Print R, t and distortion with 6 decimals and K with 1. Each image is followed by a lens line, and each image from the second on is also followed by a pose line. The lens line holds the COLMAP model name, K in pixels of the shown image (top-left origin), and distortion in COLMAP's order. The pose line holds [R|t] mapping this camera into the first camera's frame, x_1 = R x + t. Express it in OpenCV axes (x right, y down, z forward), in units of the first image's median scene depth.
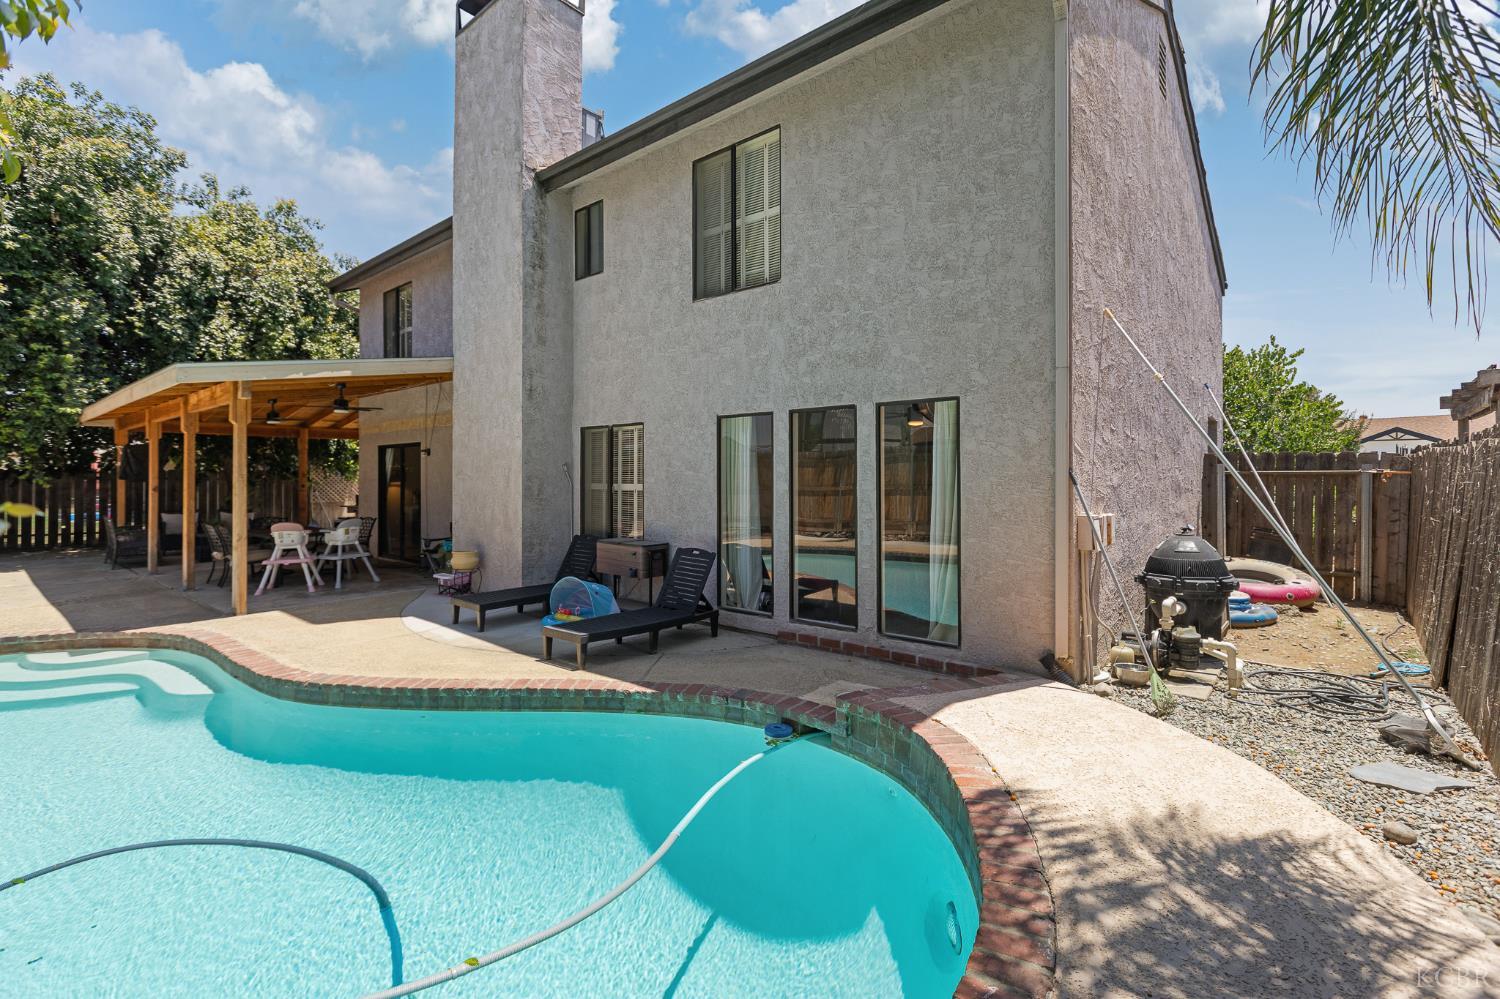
lens RADIAL K [[702.9, 0, 750.7], [0, 702.9, 482.0], [0, 0, 1]] dist [0.002842, 0.001256]
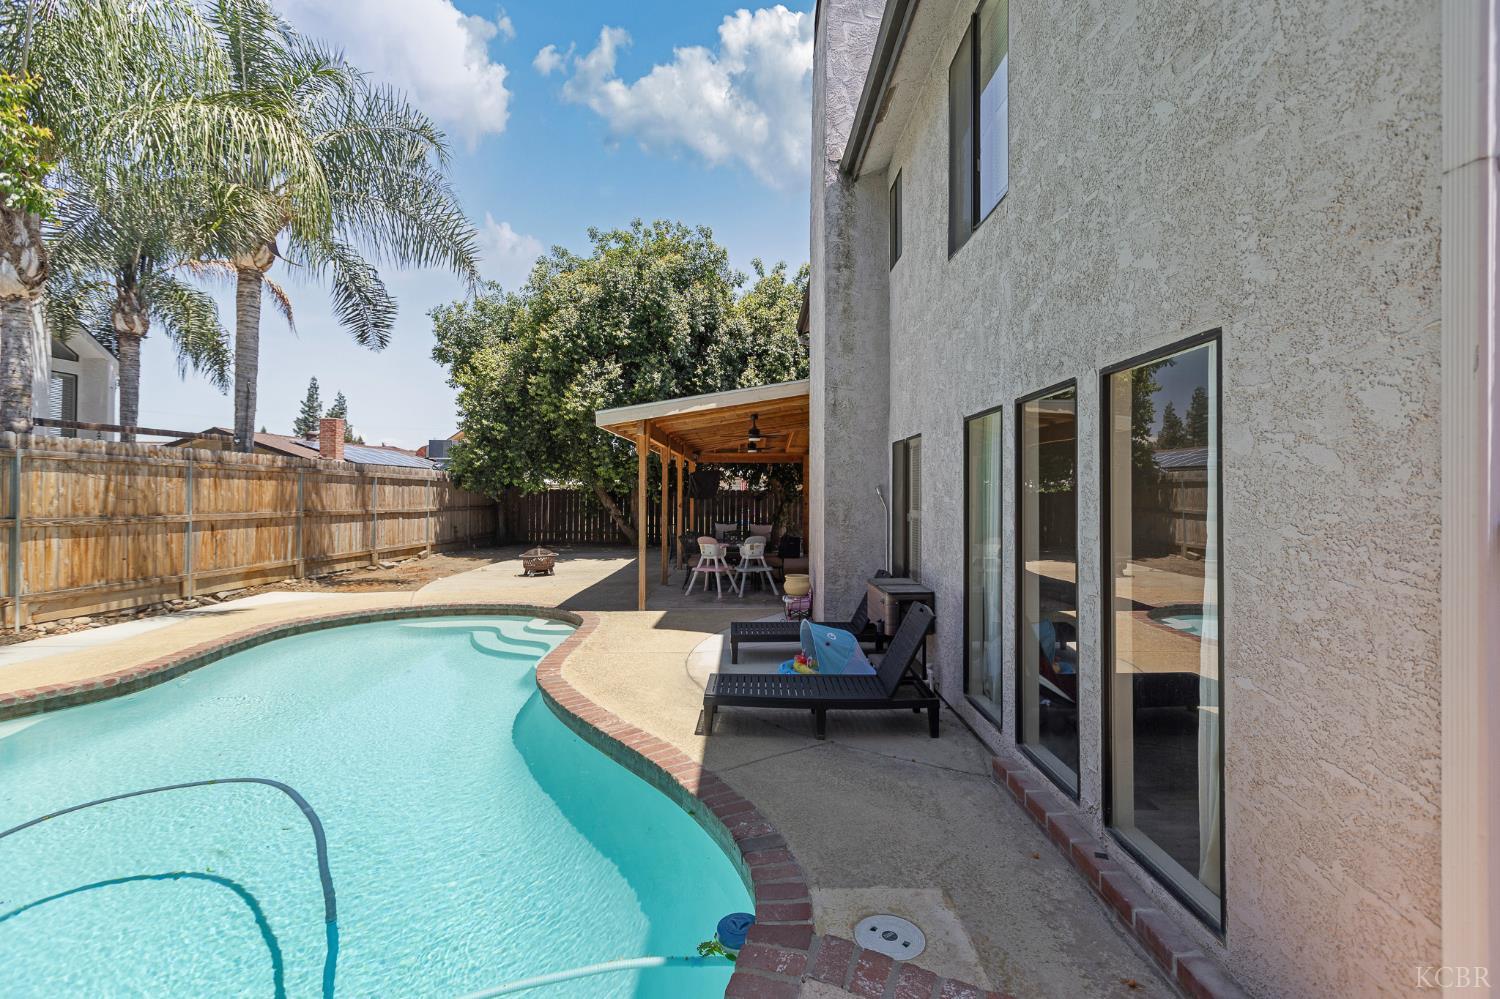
lens RADIAL K [[675.7, 0, 720.5], [0, 675.7, 492.1], [0, 0, 1]] dist [0.000438, 0.000926]
pose [[0.639649, -0.001191, -0.768666, 0.256852], [-0.003795, 0.999982, -0.004708, -0.013653], [0.768658, 0.005929, 0.639633, 0.323888]]
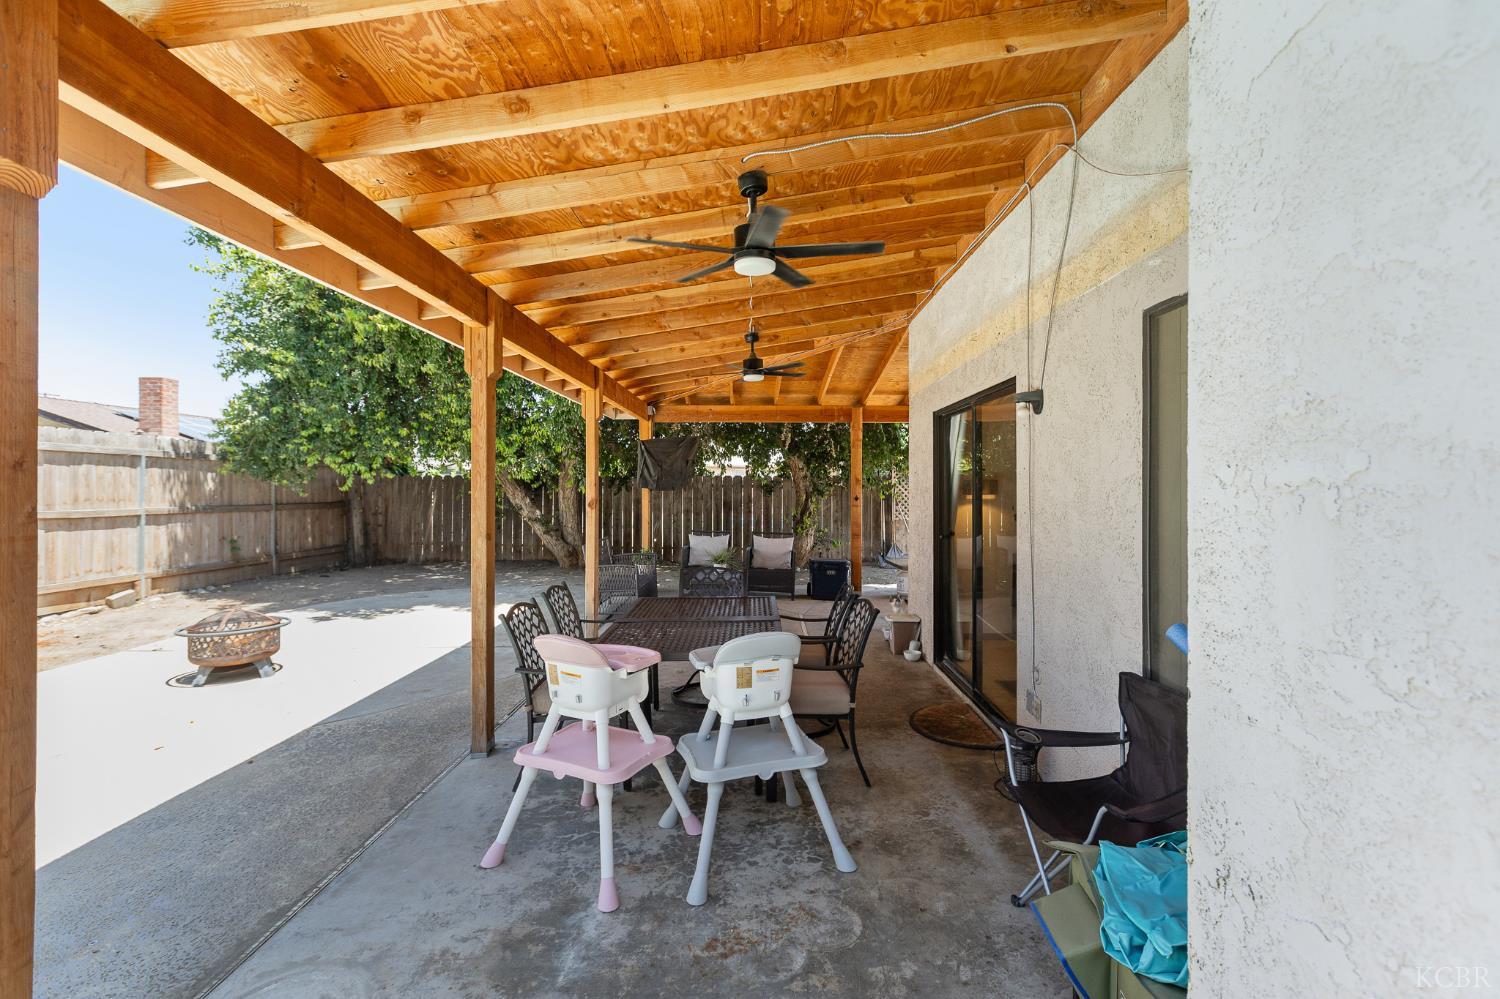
lens RADIAL K [[702.9, 0, 750.7], [0, 702.9, 482.0], [0, 0, 1]] dist [0.002842, 0.001256]
pose [[0.663807, -0.004663, -0.747890, -0.424756], [-0.001651, 0.999969, -0.007700, -0.006464], [0.747902, 0.006347, 0.663778, 0.958480]]
